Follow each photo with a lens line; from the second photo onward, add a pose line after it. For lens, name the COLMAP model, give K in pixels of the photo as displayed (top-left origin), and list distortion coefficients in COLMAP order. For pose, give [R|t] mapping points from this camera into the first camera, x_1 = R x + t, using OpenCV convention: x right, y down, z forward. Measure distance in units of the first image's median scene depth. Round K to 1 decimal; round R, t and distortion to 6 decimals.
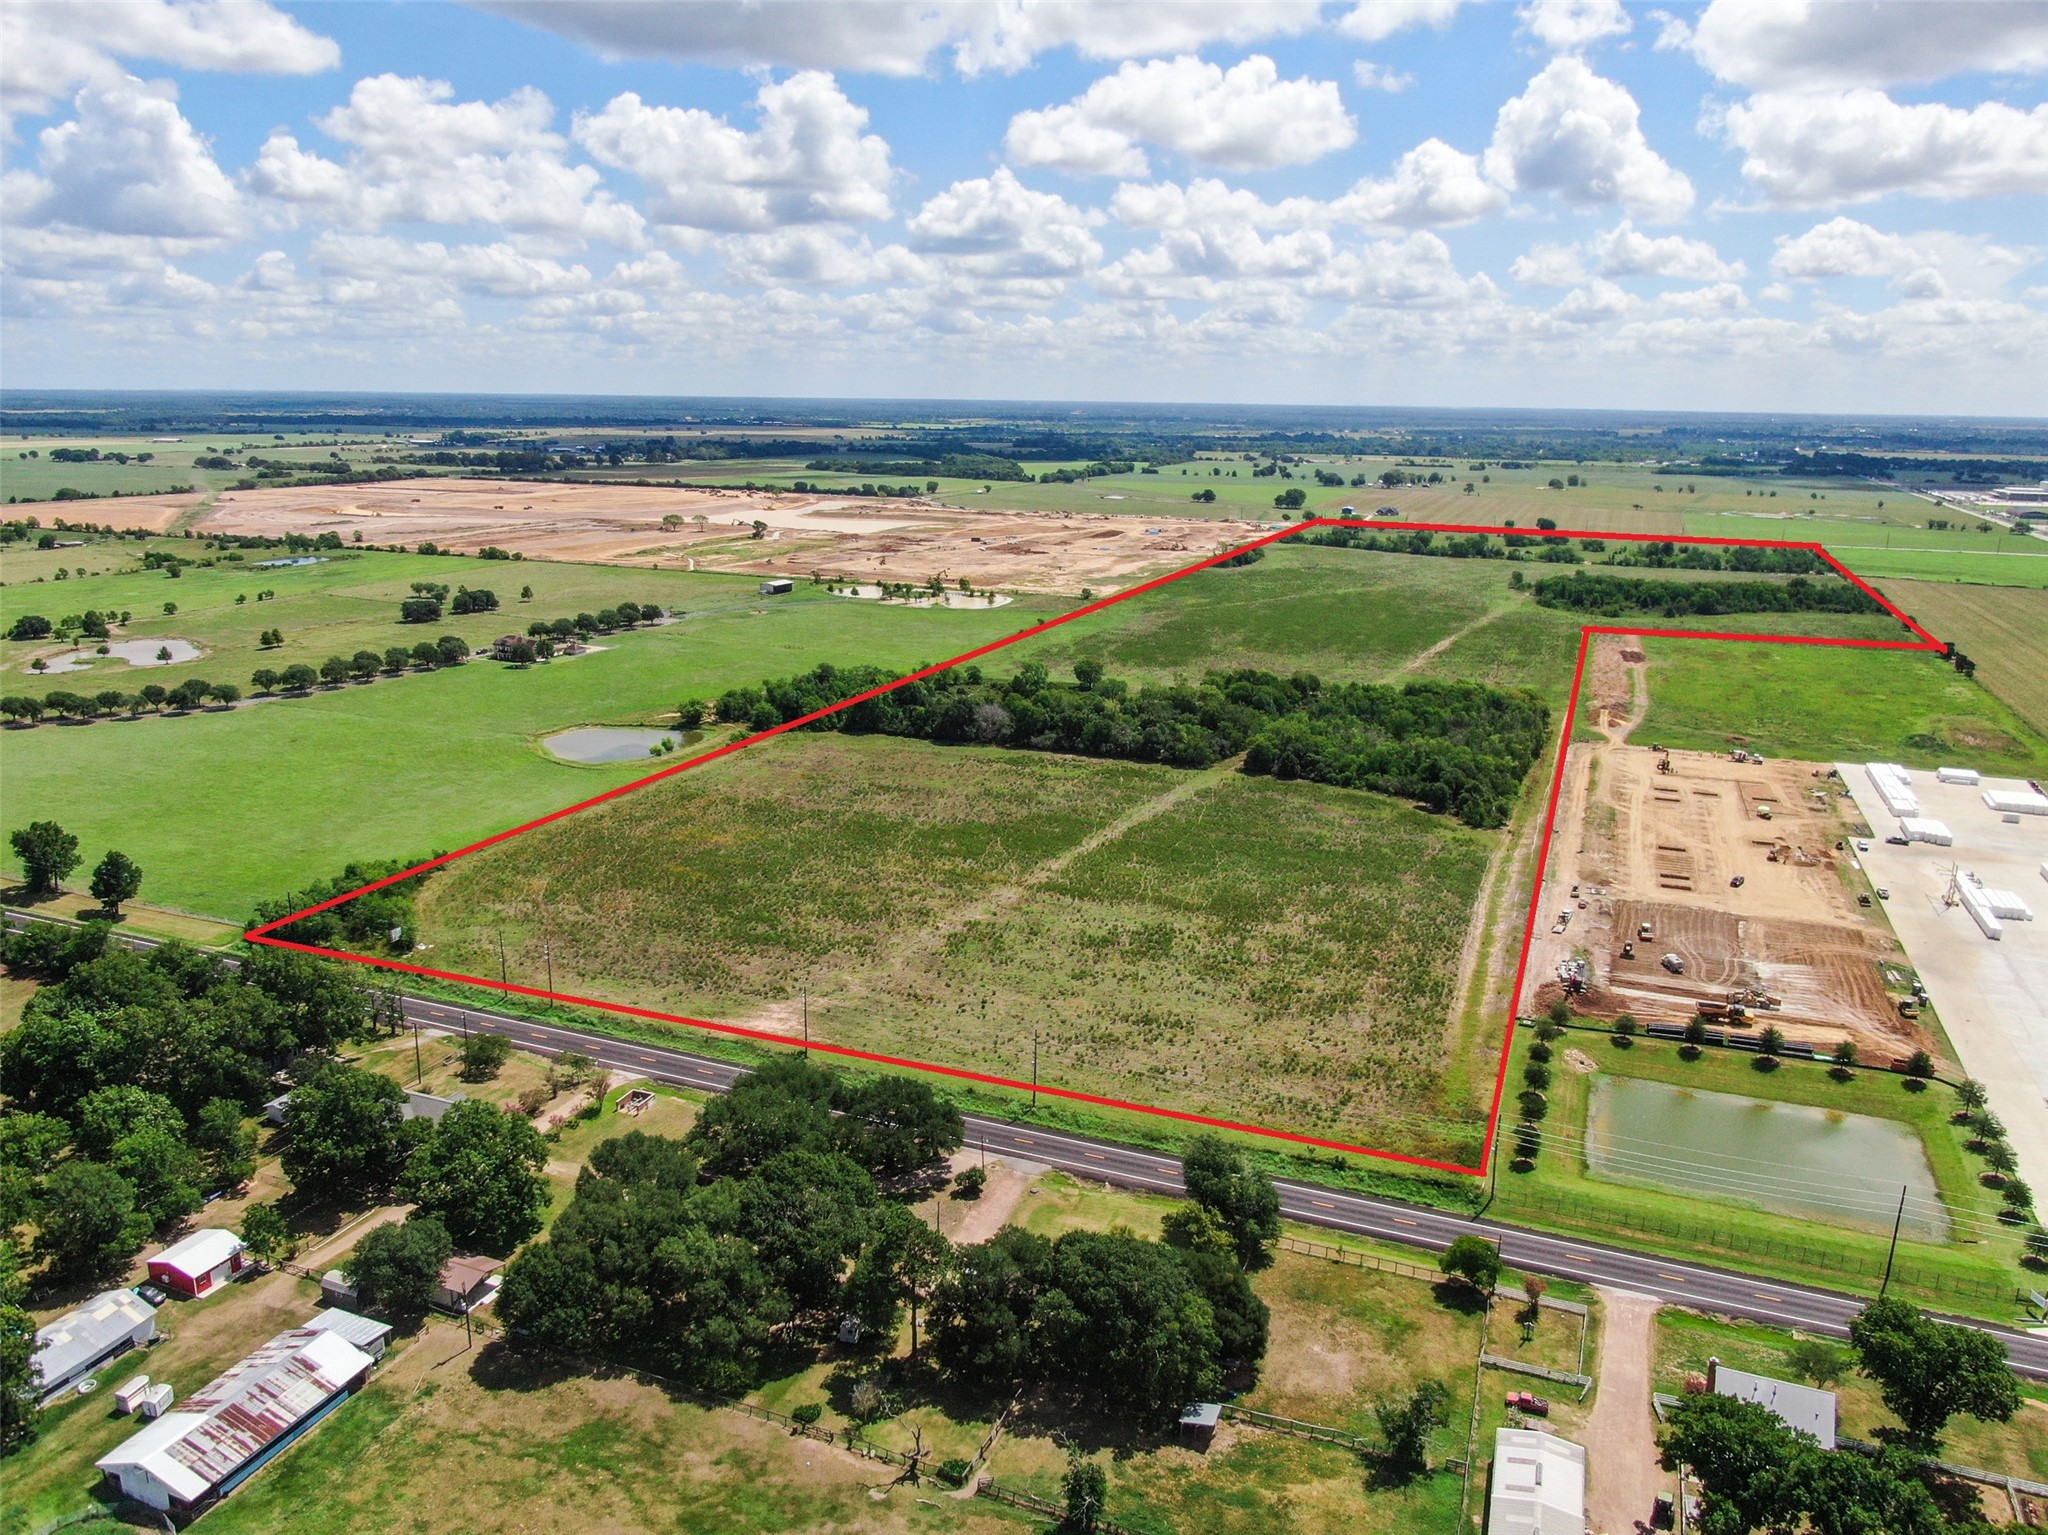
lens RADIAL K [[1472.0, 0, 1025.7], [0, 1472.0, 776.4], [0, 0, 1]] dist [-0.018051, 0.004670]
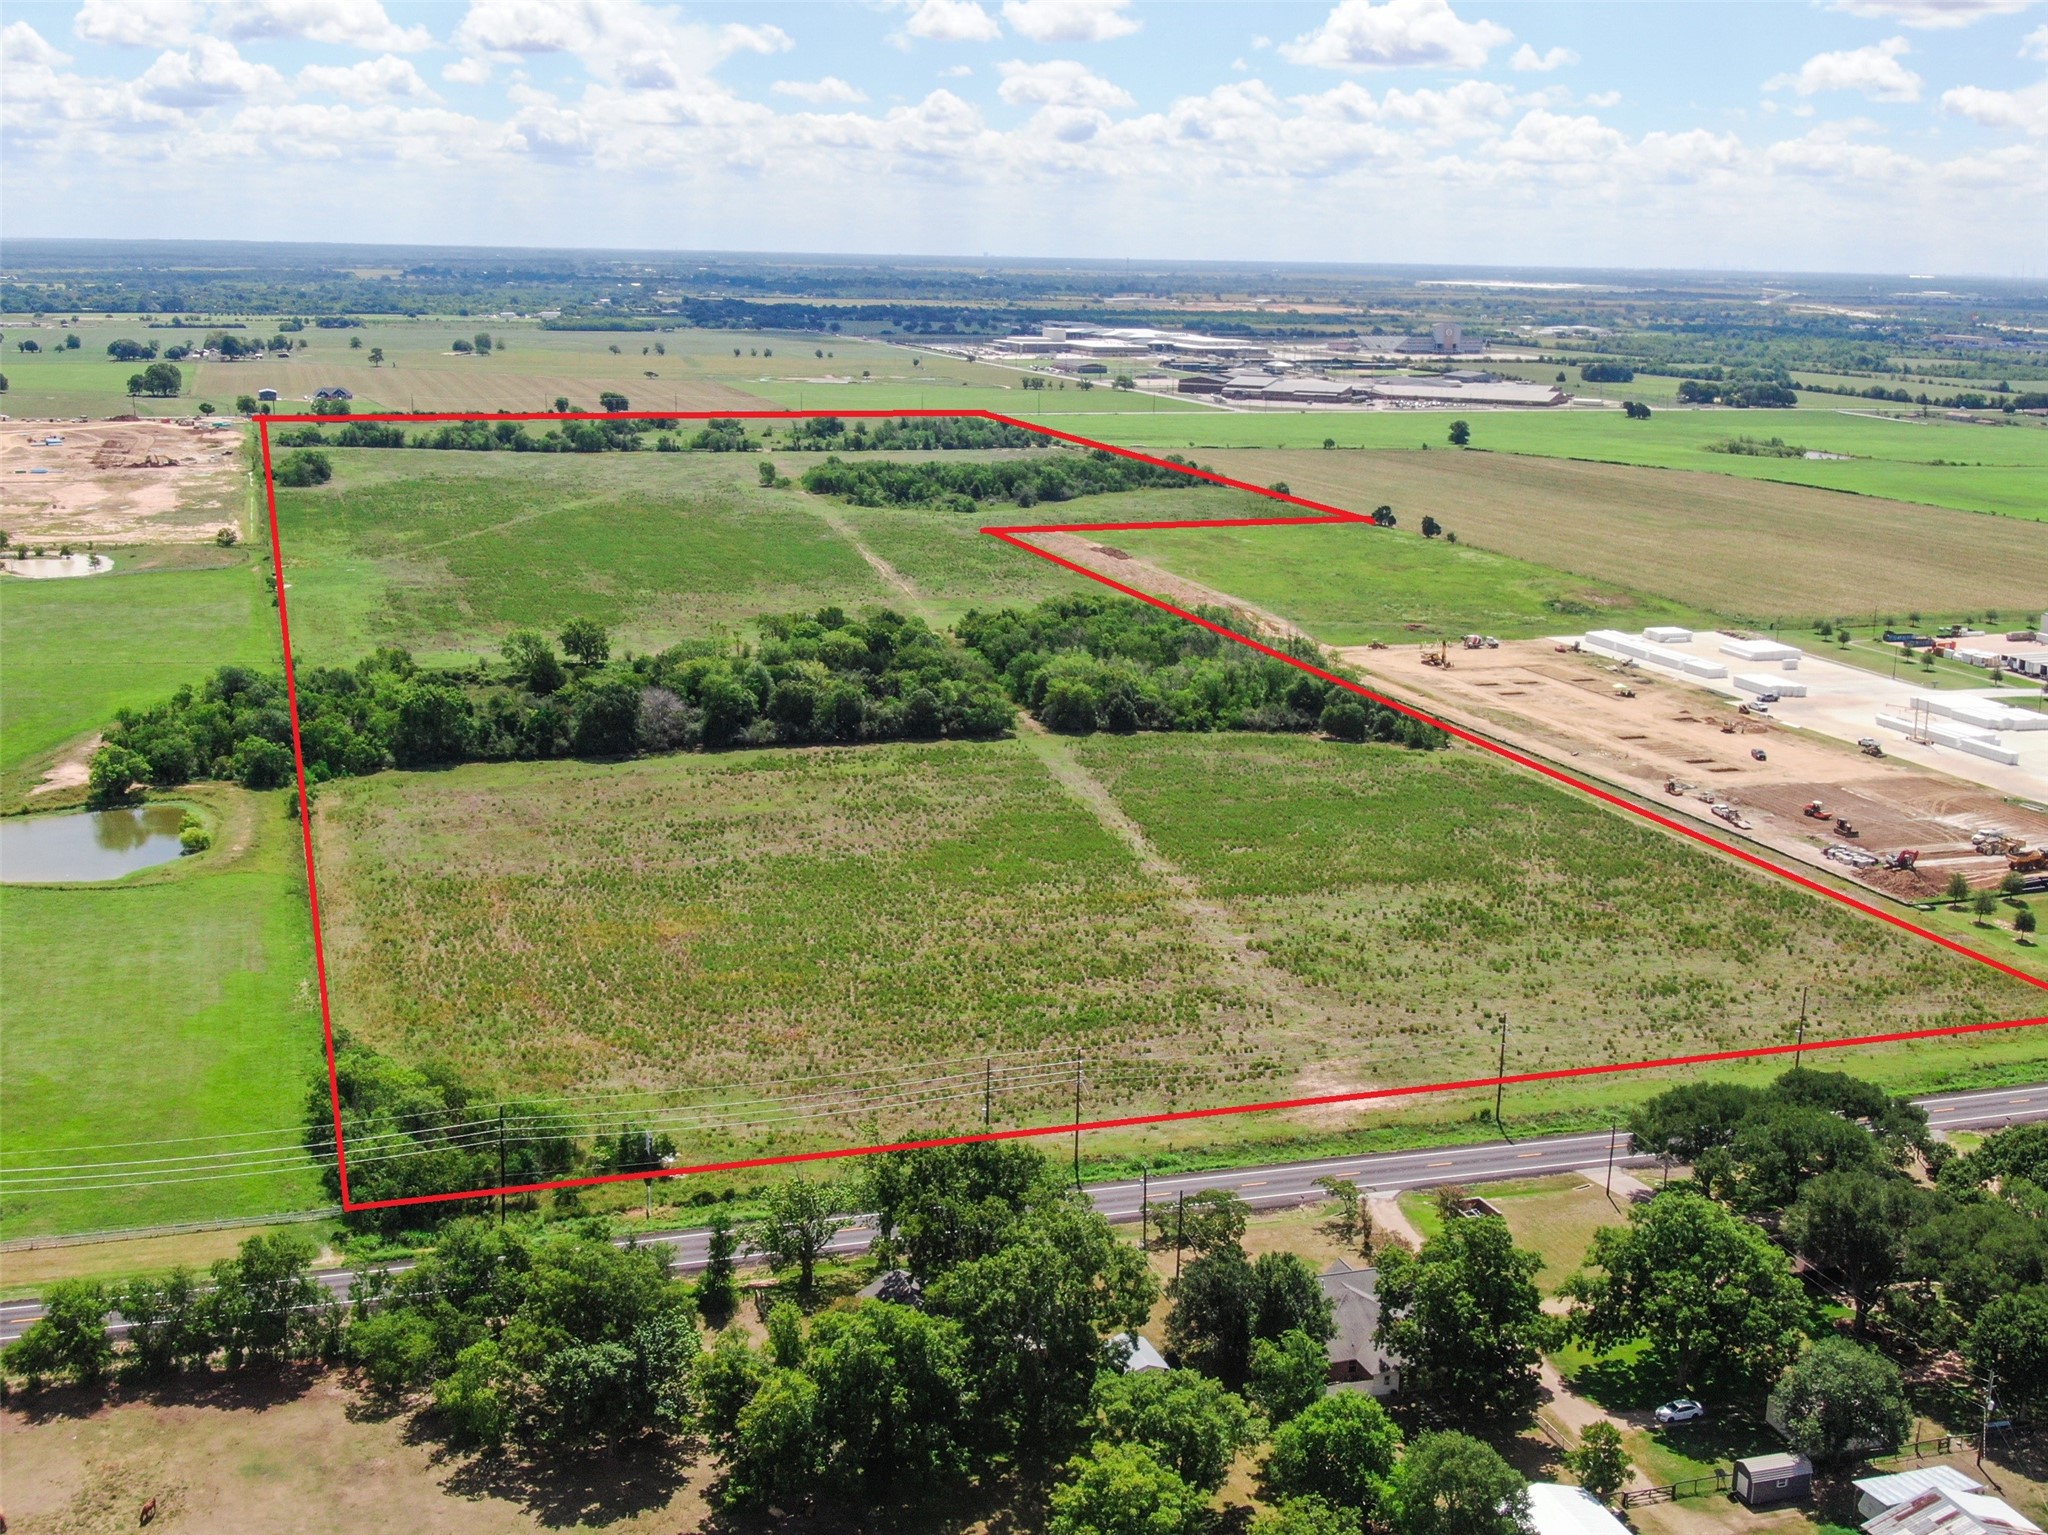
lens RADIAL K [[2321.0, 0, 1030.5], [0, 2321.0, 756.0], [0, 0, 1]] dist [0.021418, 0.000000]
pose [[0.767706, -0.136338, 0.626131, -0.700311], [0.153965, 0.987726, 0.026297, -0.029466], [-0.622031, 0.076214, 0.779274, 0.186561]]
